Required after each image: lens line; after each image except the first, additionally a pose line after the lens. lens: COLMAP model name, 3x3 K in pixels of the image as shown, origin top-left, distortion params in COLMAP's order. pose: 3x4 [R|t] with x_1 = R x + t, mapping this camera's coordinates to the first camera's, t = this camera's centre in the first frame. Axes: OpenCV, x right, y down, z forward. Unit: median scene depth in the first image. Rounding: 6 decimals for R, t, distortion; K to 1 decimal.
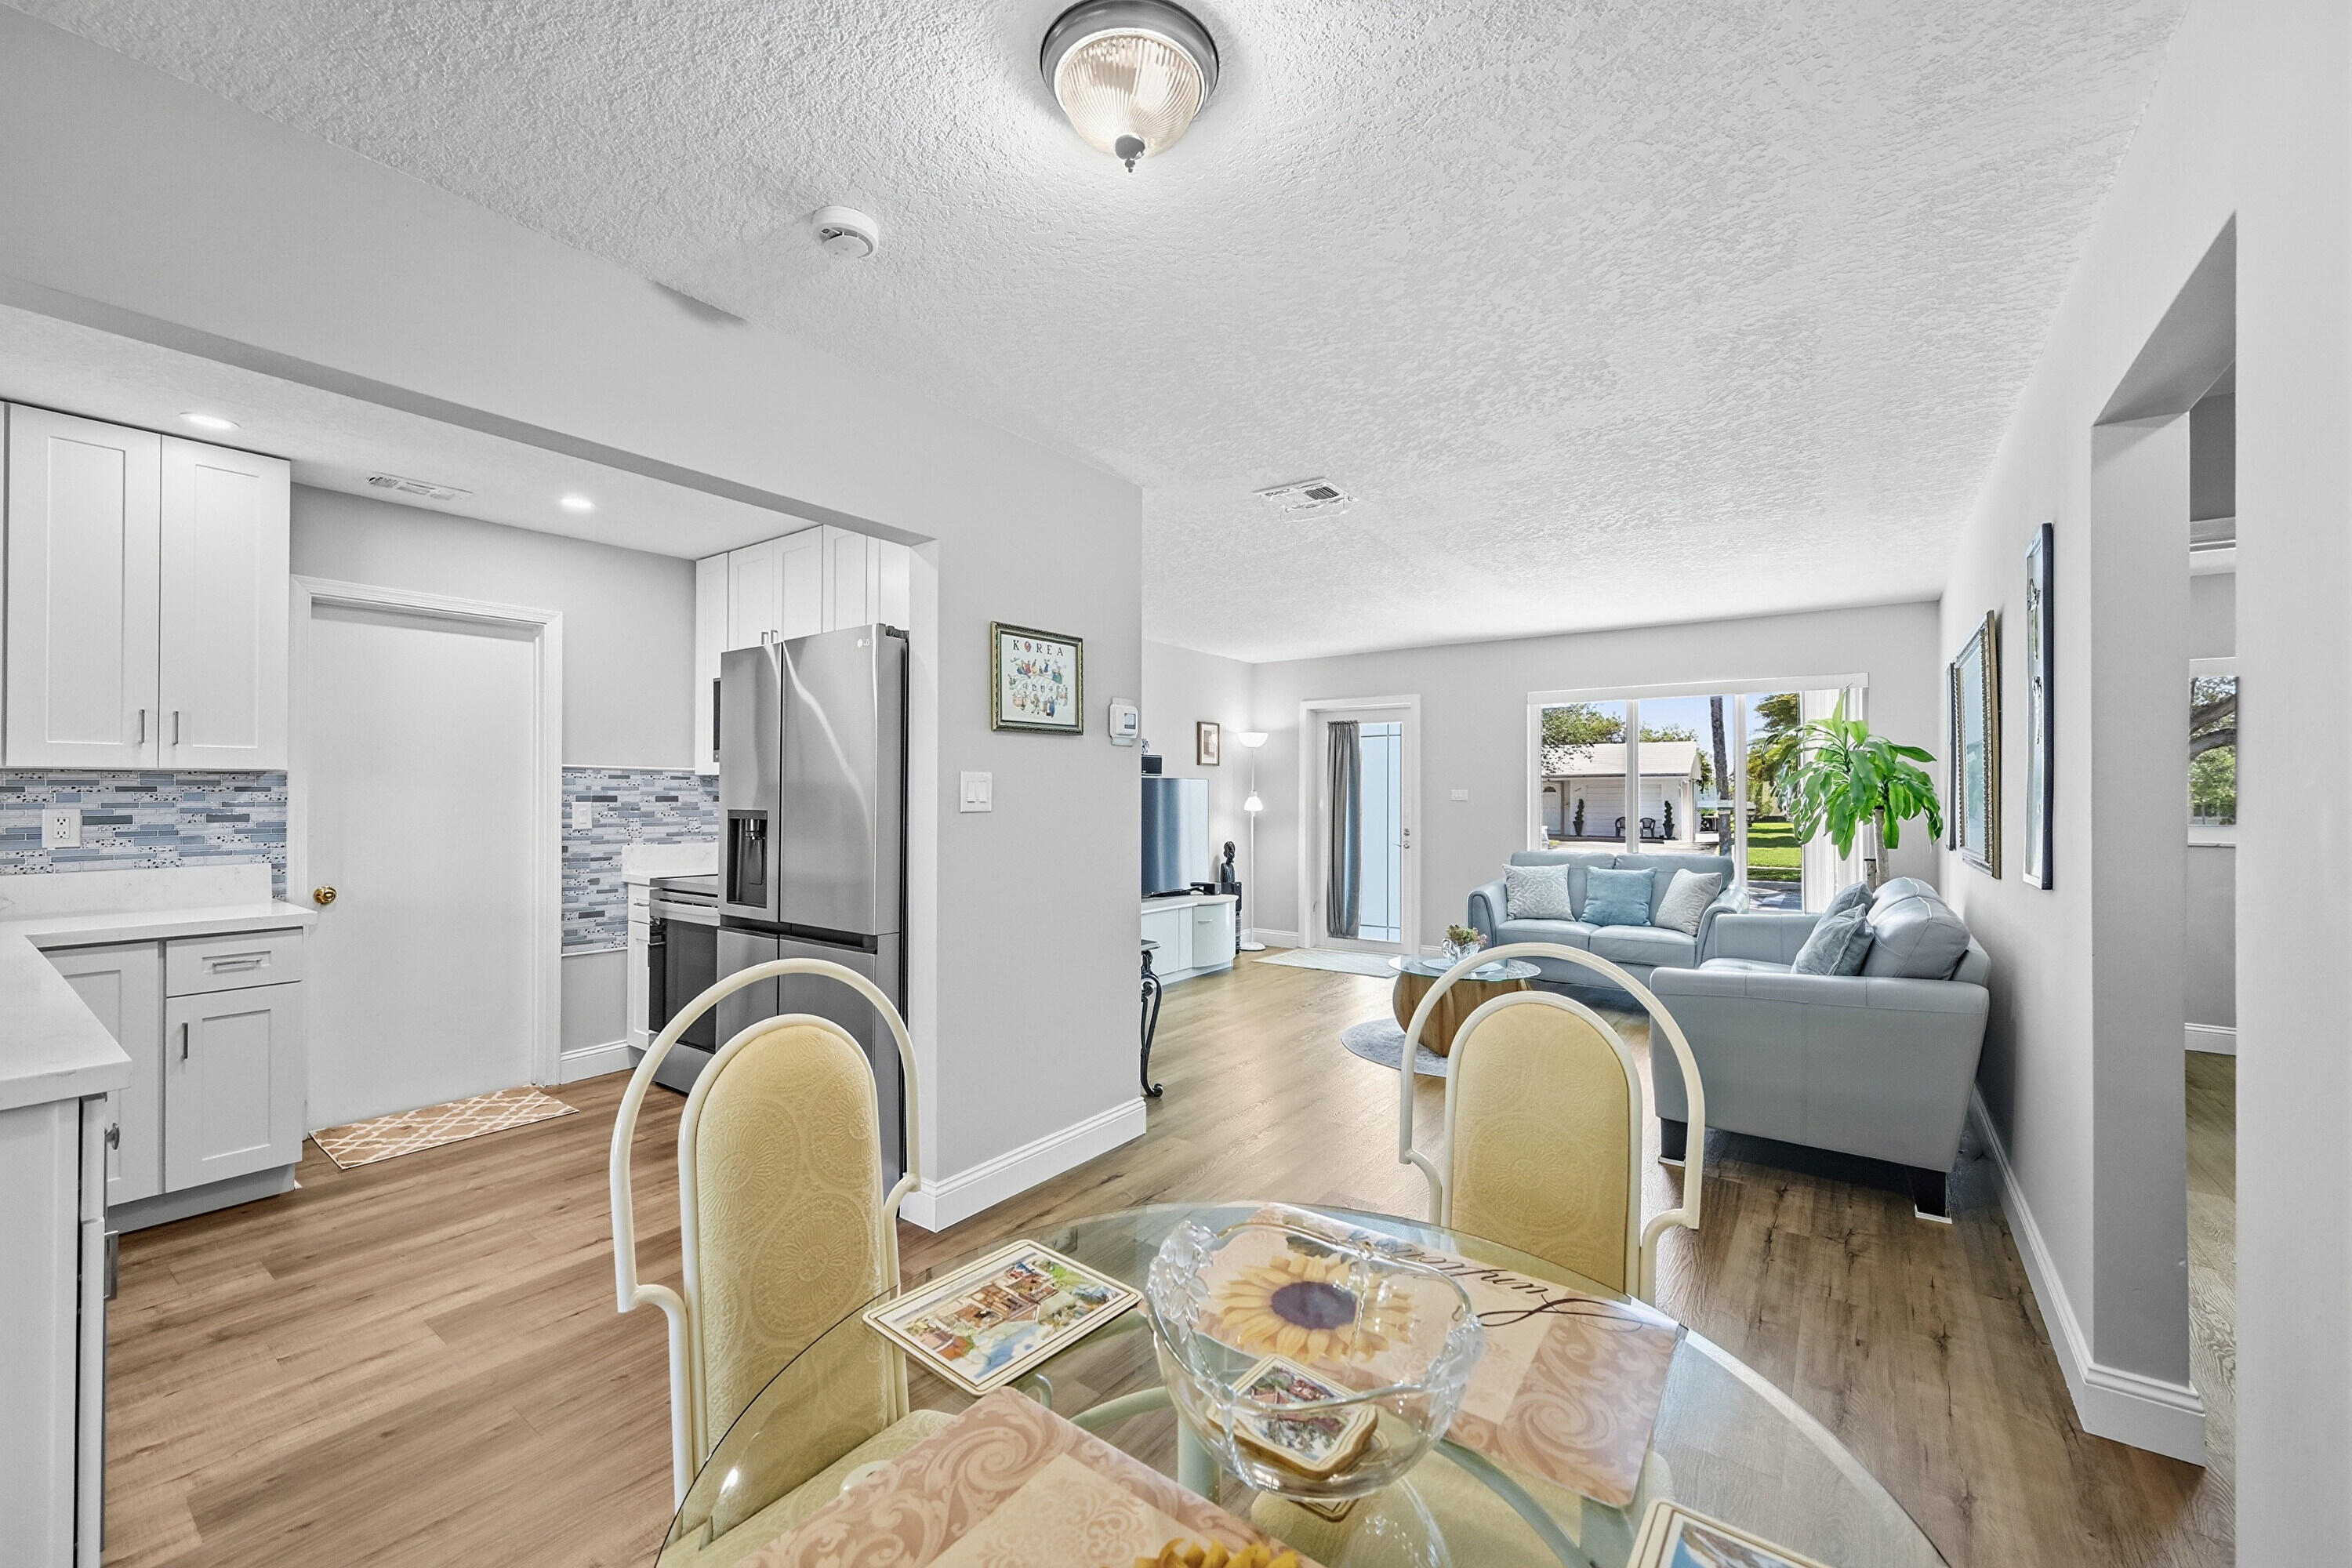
lens RADIAL K [[928.4, 0, 1165.0], [0, 928.4, 786.4], [0, 0, 1]] dist [-0.000315, 0.000752]
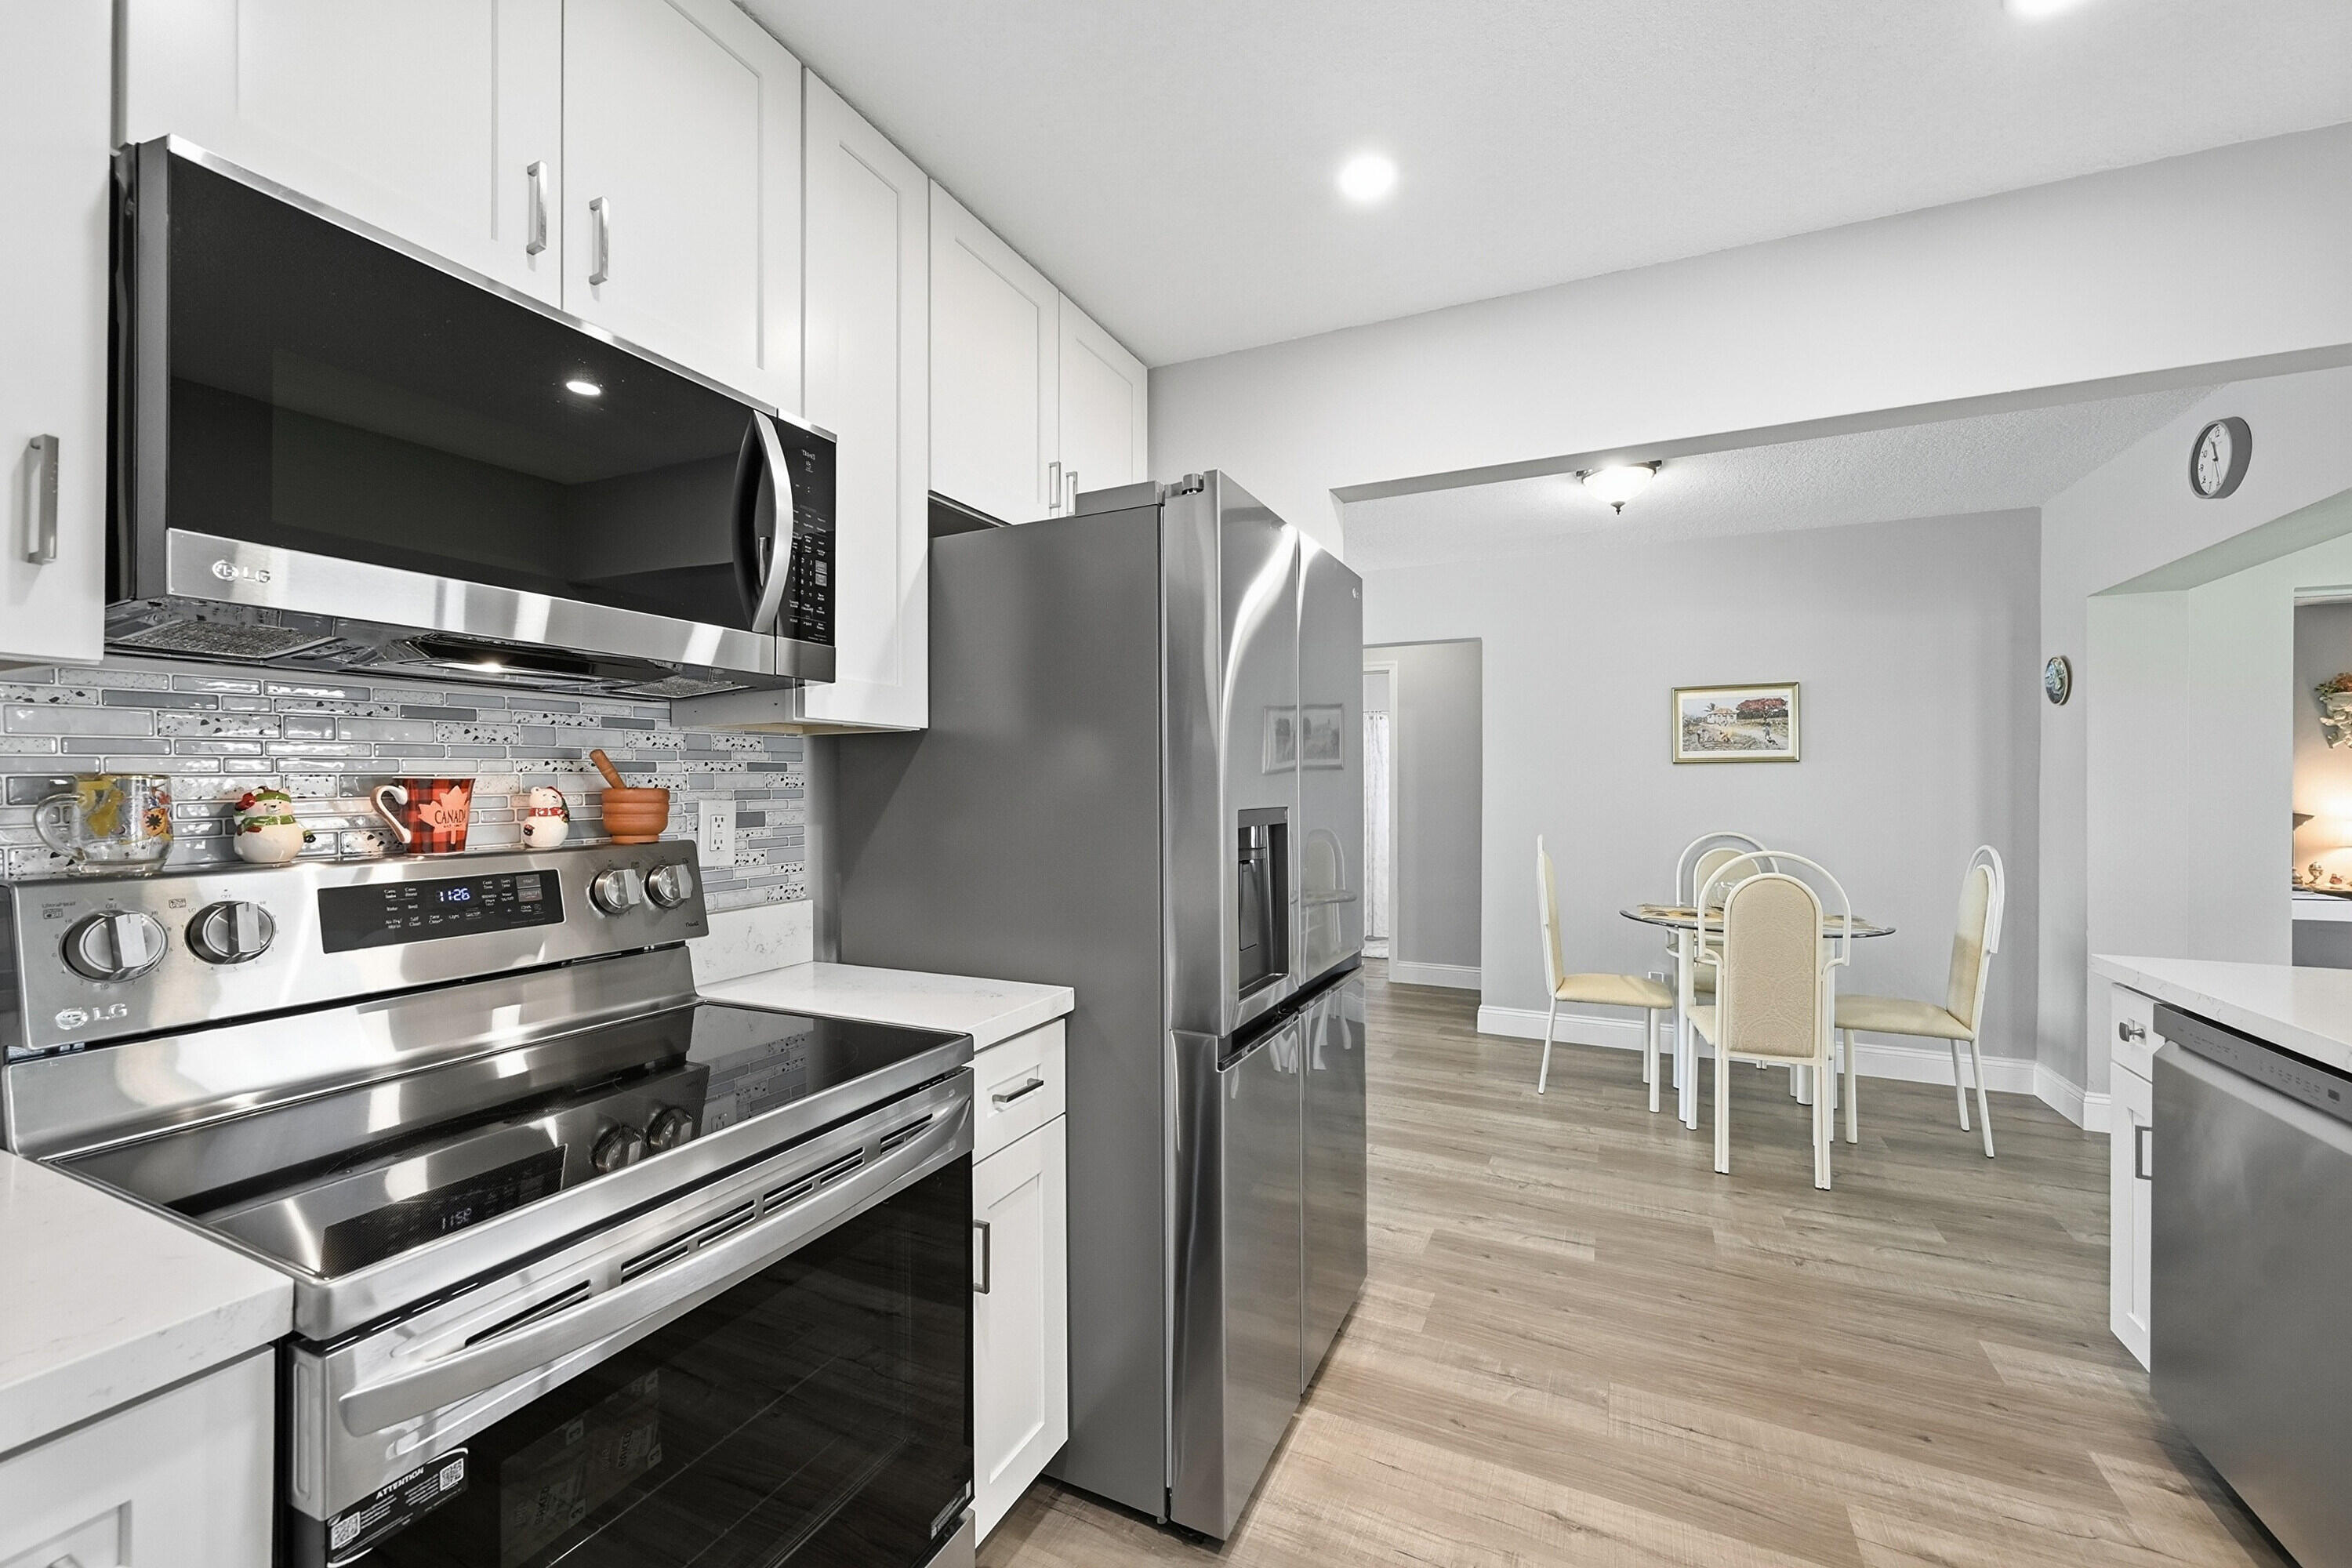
lens RADIAL K [[928.4, 0, 1191.5], [0, 928.4, 786.1], [0, 0, 1]] dist [-0.000315, 0.000752]
pose [[-0.204338, -0.003893, 0.978893, -0.933148], [-0.009998, 0.999948, 0.001889, 0.012267], [-0.978849, -0.009401, -0.204366, 1.119791]]
